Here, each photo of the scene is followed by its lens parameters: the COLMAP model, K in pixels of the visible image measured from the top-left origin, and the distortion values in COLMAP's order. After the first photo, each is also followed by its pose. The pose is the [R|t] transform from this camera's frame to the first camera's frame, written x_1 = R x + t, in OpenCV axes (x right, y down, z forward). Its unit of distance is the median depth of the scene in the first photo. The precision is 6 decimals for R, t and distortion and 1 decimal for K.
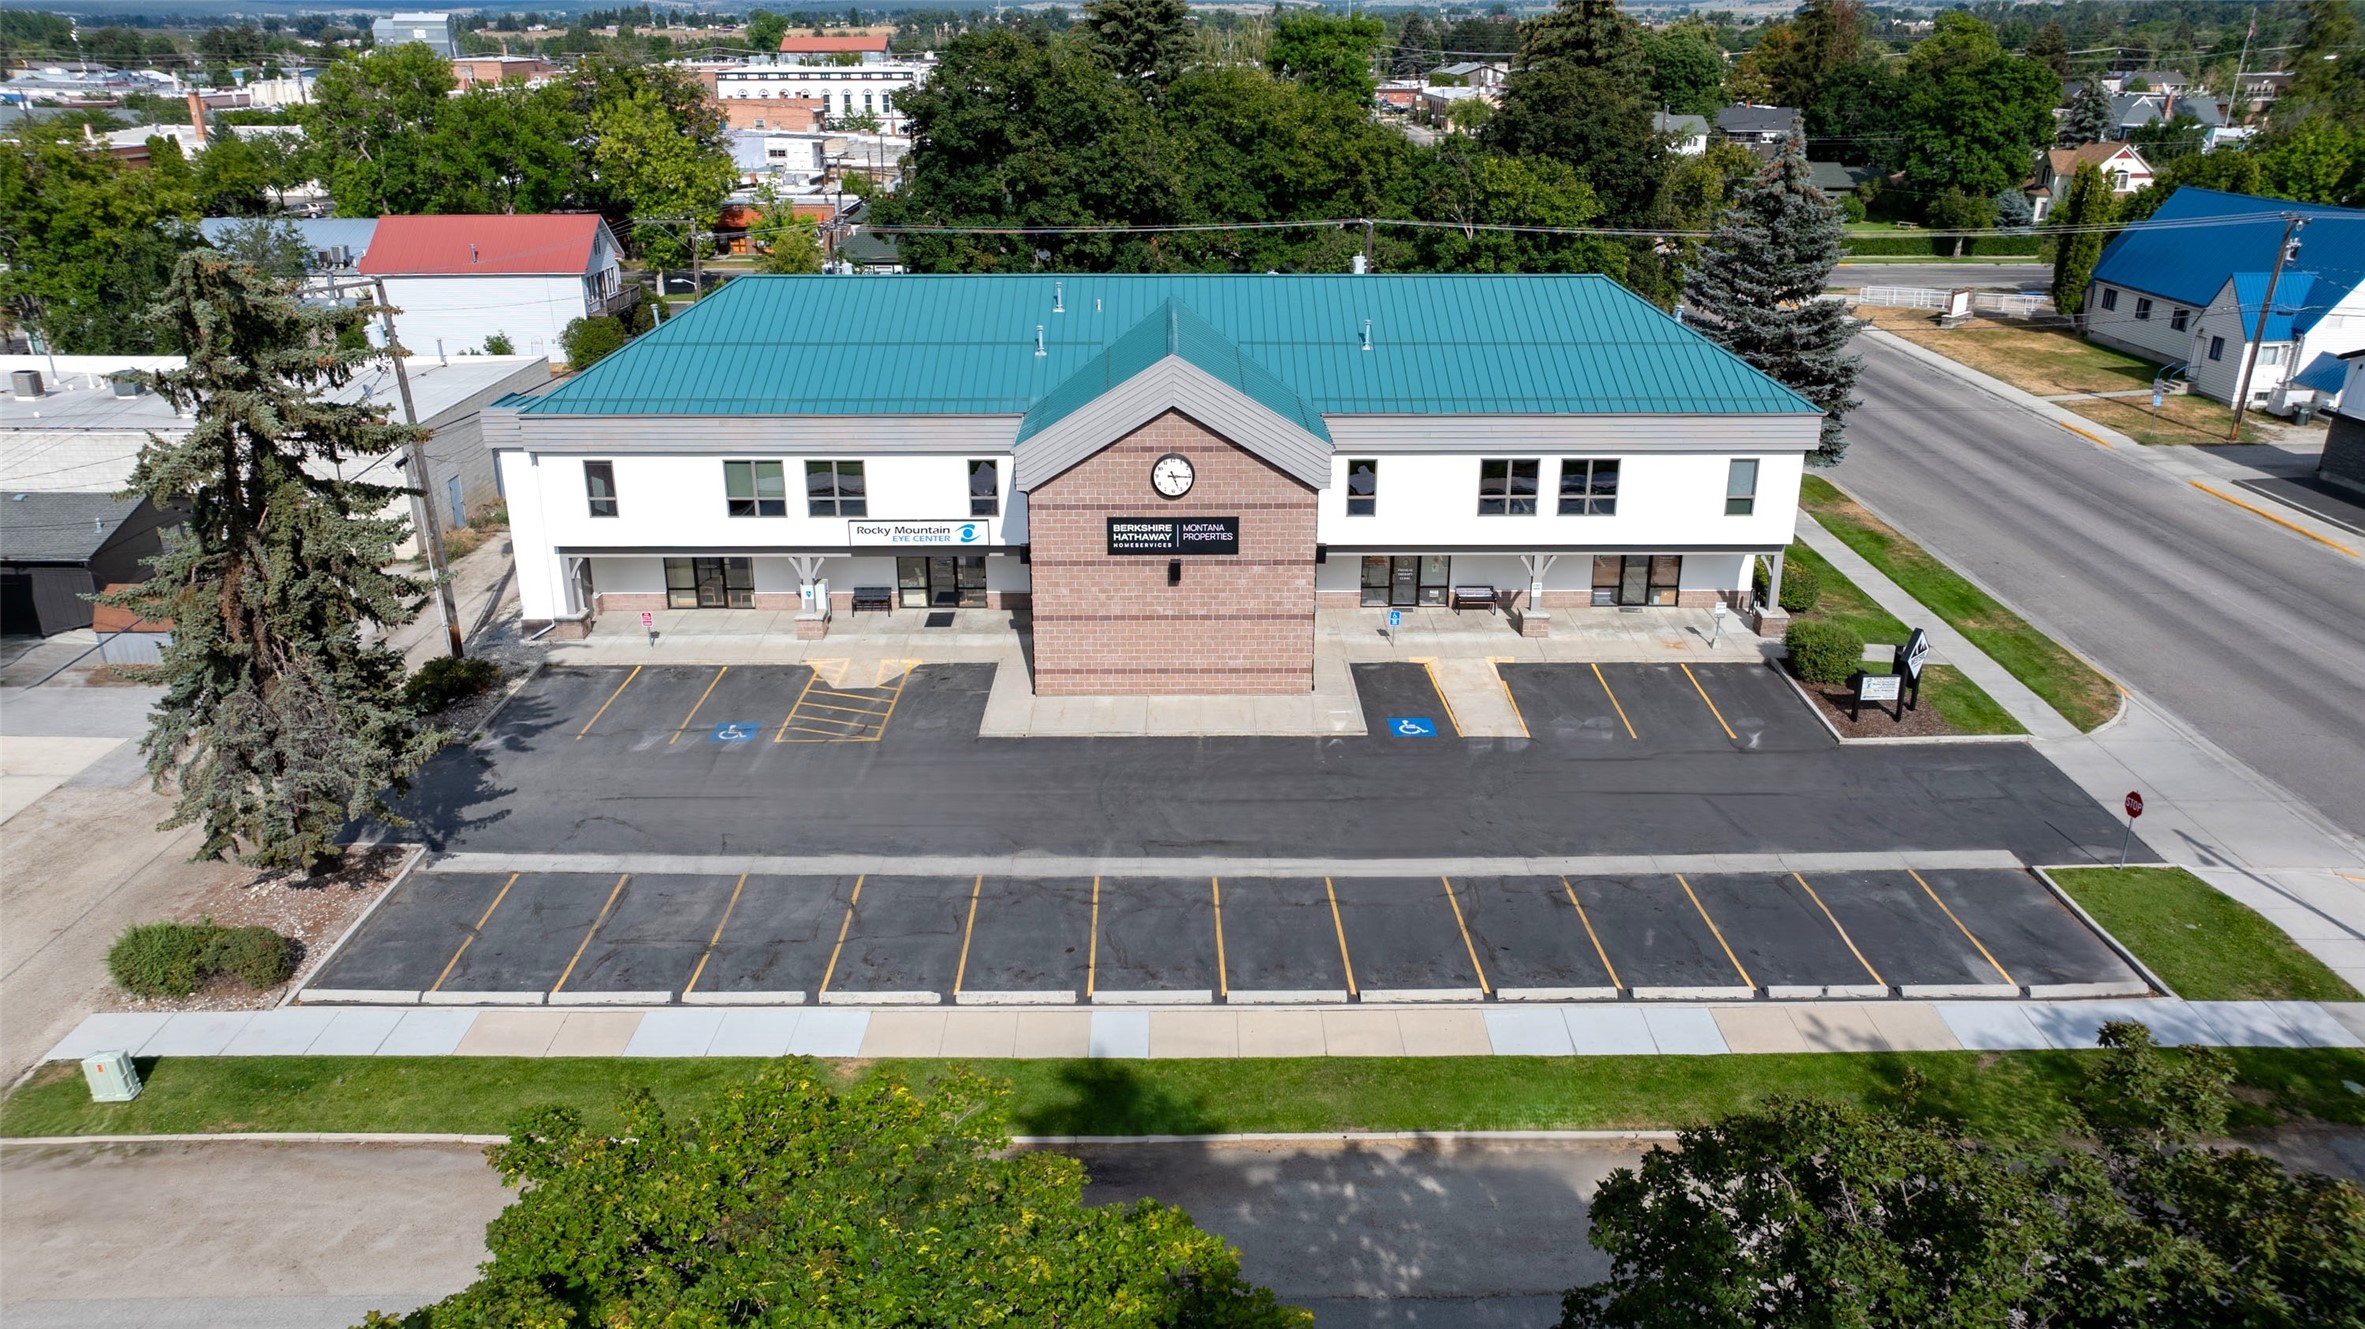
lens RADIAL K [[1692.8, 0, 1199.8], [0, 1692.8, 669.7], [0, 0, 1]] dist [-0.009419, -0.002084]
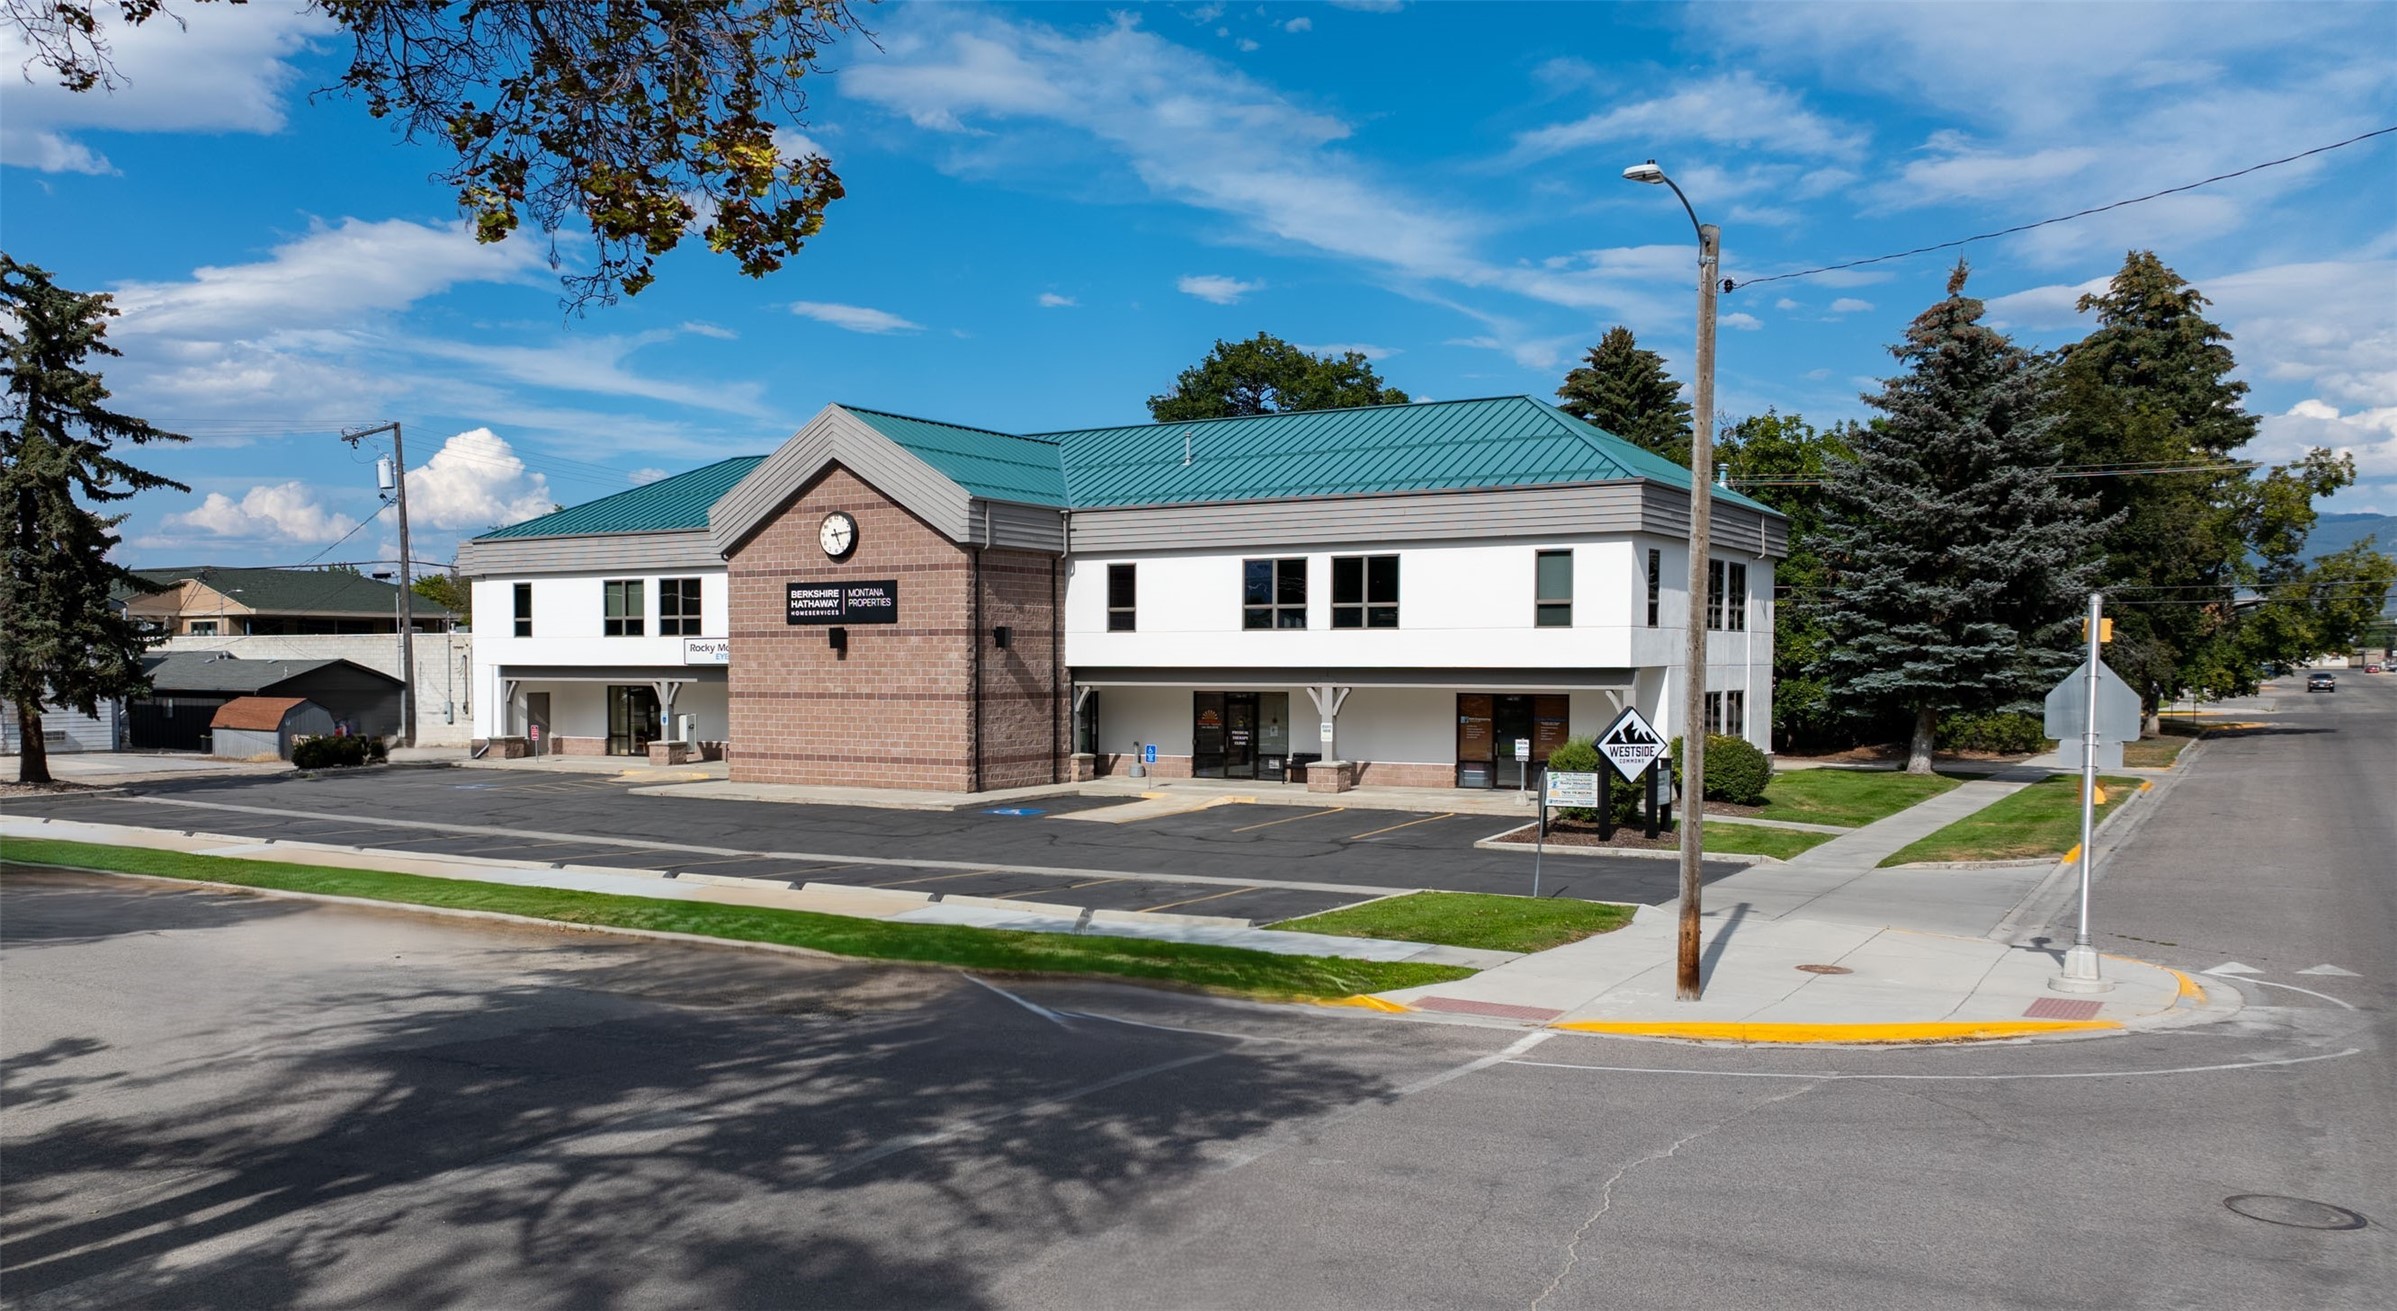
lens RADIAL K [[1919.3, 0, 1053.4], [0, 1919.3, 742.2], [0, 0, 1]] dist [-0.009180, -0.001927]
pose [[0.829071, 0.022438, -0.558693, 0.625781], [-0.199321, 0.945412, -0.257813, 0.225568], [0.522410, 0.325104, 0.788286, 0.234823]]
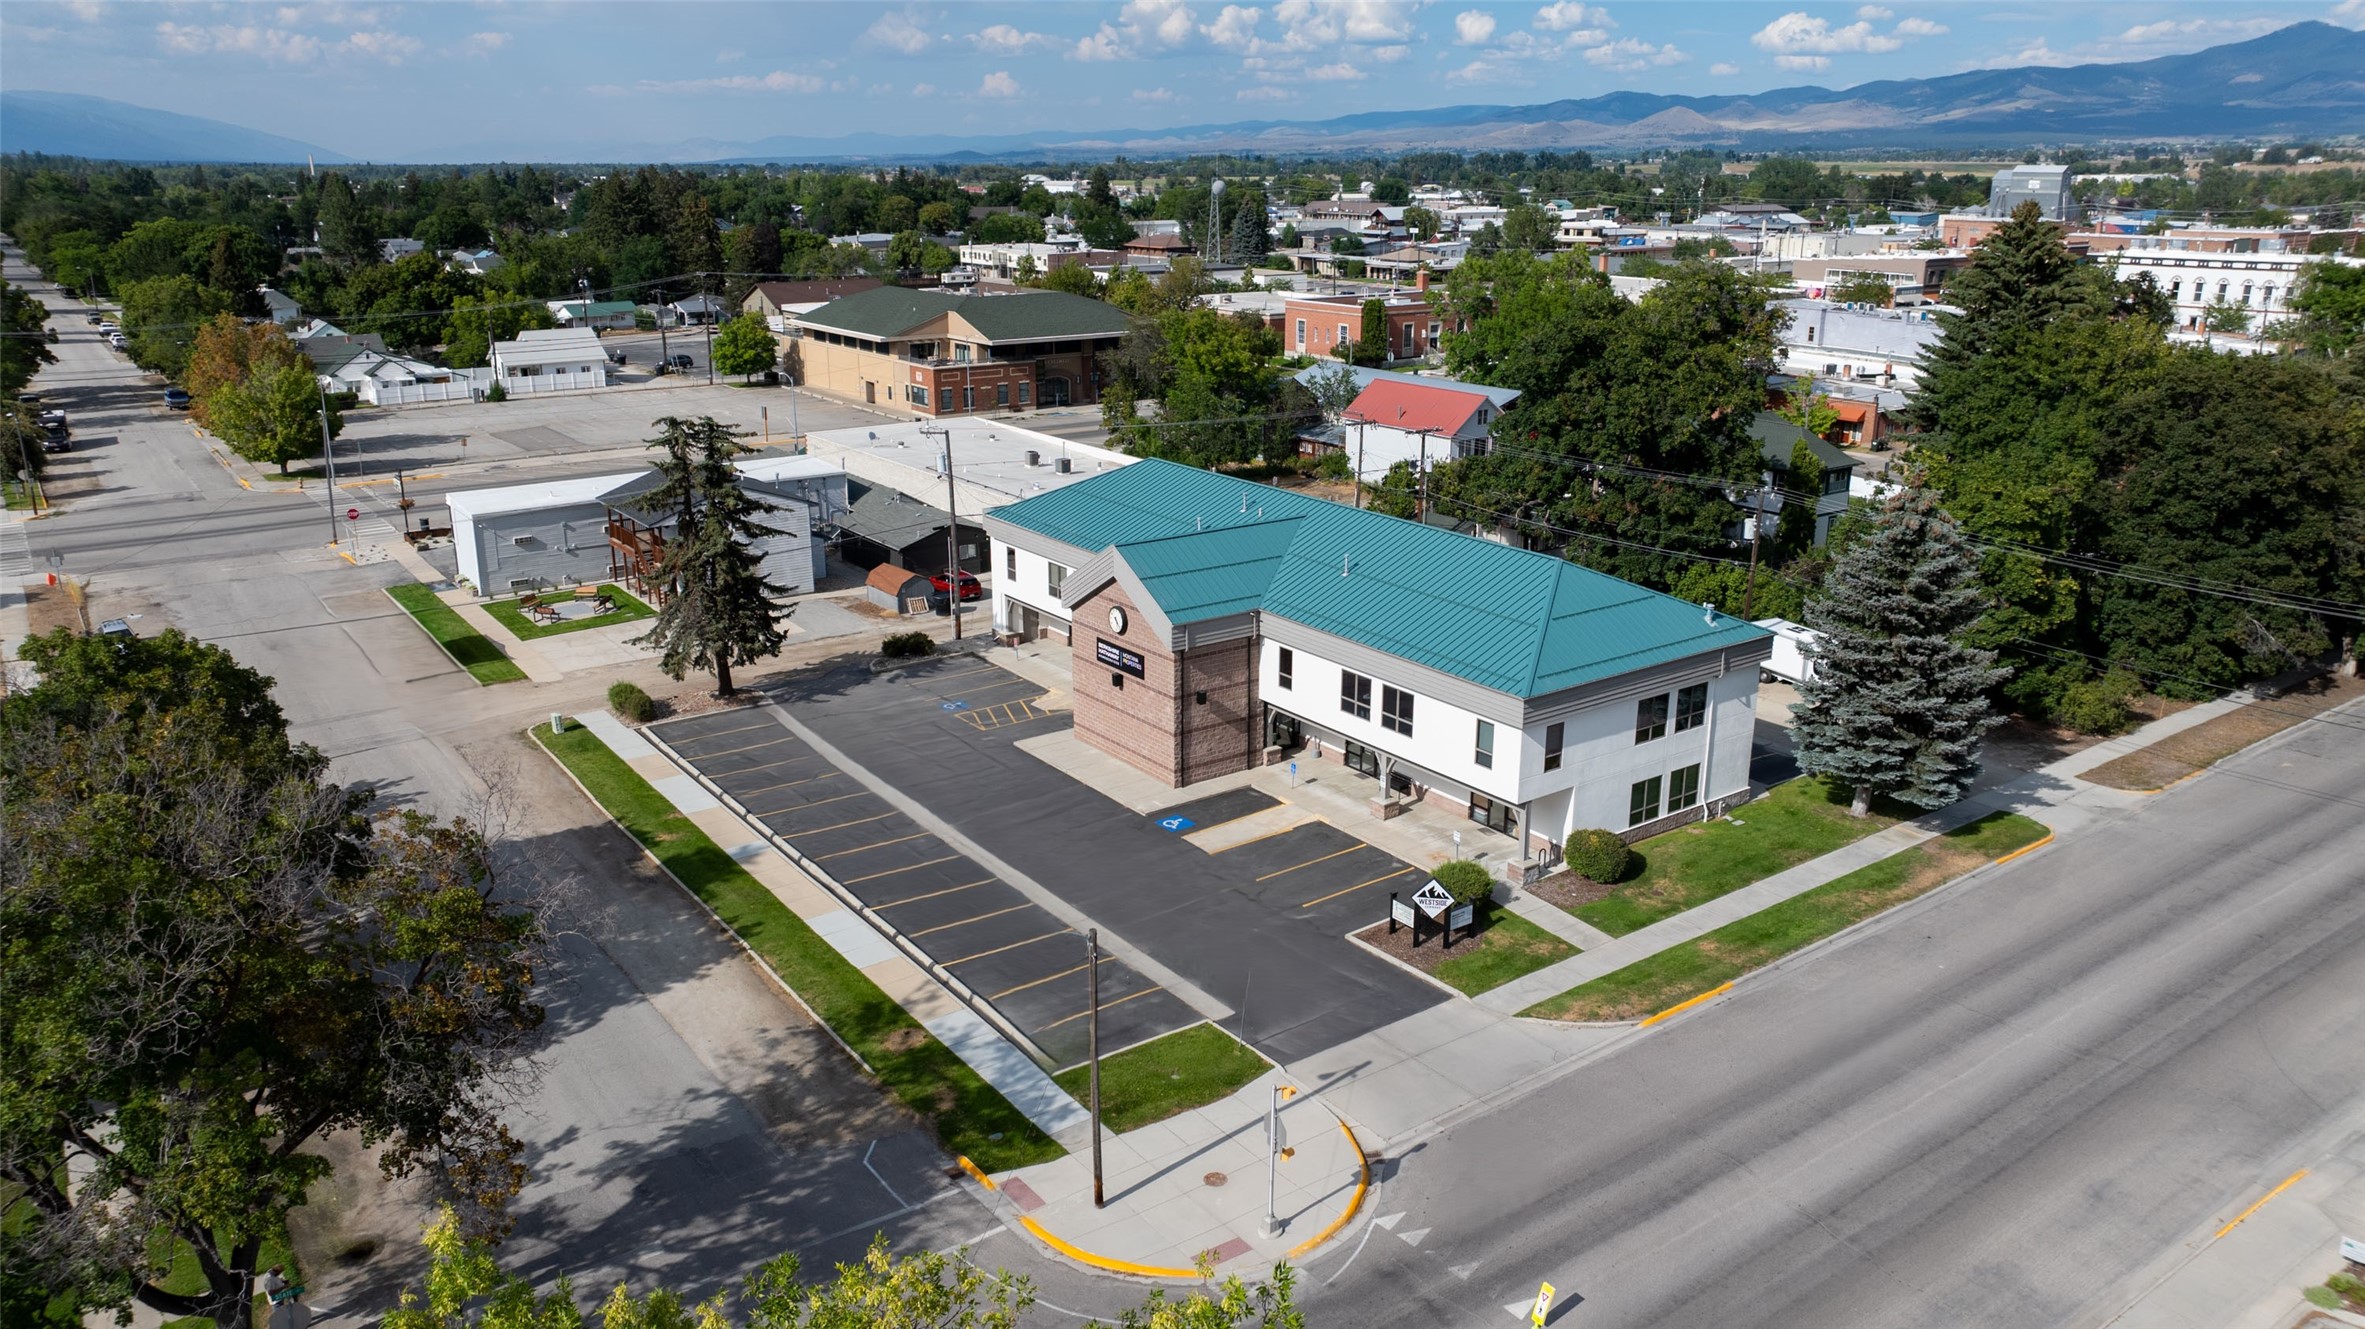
lens RADIAL K [[1692.8, 0, 1181.3], [0, 1692.8, 659.0], [0, 0, 1]] dist [-0.009419, -0.002084]
pose [[0.570236, 0.237824, -0.786302, 1.153415], [-0.292366, 0.953258, 0.076294, -0.198545], [0.767693, 0.186382, 0.613114, 0.081962]]
